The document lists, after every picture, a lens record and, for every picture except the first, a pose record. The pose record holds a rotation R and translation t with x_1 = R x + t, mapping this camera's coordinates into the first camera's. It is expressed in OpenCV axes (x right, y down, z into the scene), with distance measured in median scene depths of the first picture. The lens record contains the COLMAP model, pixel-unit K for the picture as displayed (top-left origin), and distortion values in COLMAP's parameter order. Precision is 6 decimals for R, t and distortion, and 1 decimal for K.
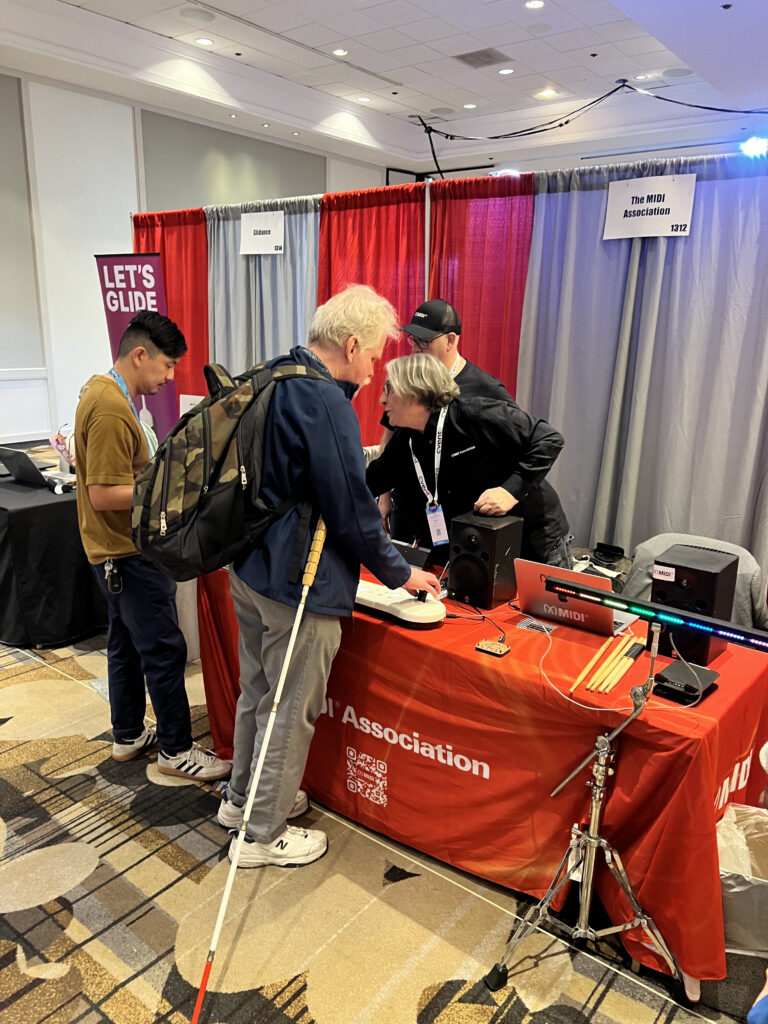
lens RADIAL K [[771.5, 0, 387.5], [0, 771.5, 488.2], [0, 0, 1]] dist [0.007325, -0.000193]
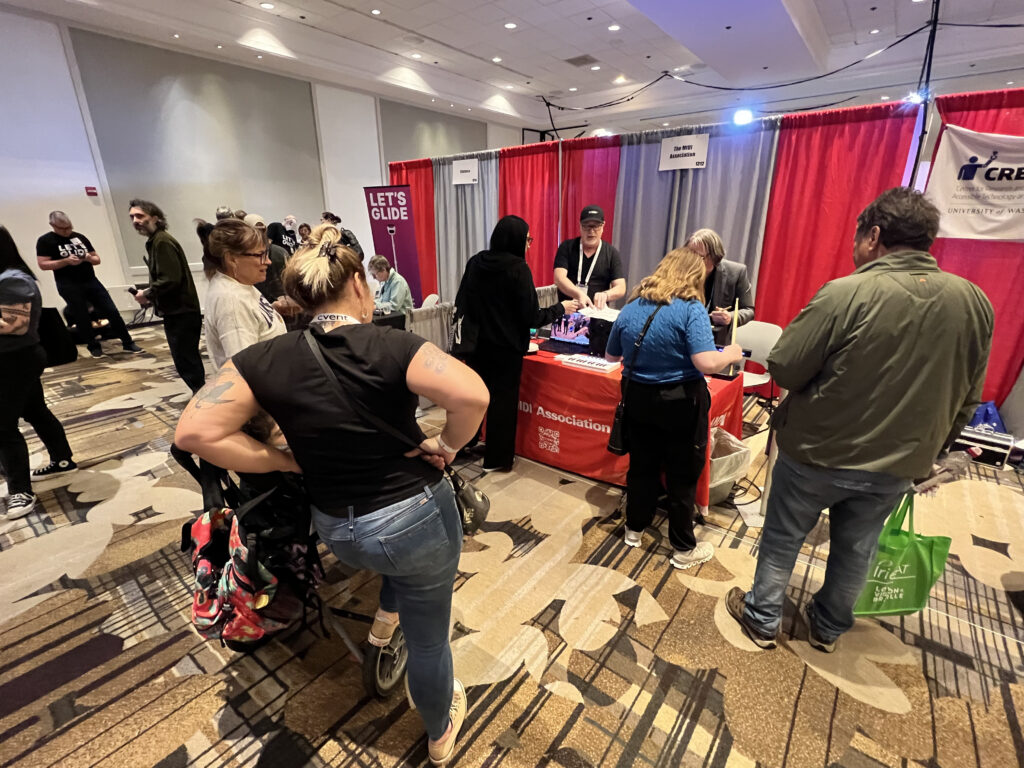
lens RADIAL K [[478.2, 0, 516.4], [0, 478.2, 368.9], [0, 0, 1]] dist [-0.012056, 0.000066]
pose [[0.999683, -0.024405, -0.006115, -0.048087], [0.024810, 0.996600, 0.078564, 0.037486], [0.004177, -0.078691, 0.996890, -0.126852]]
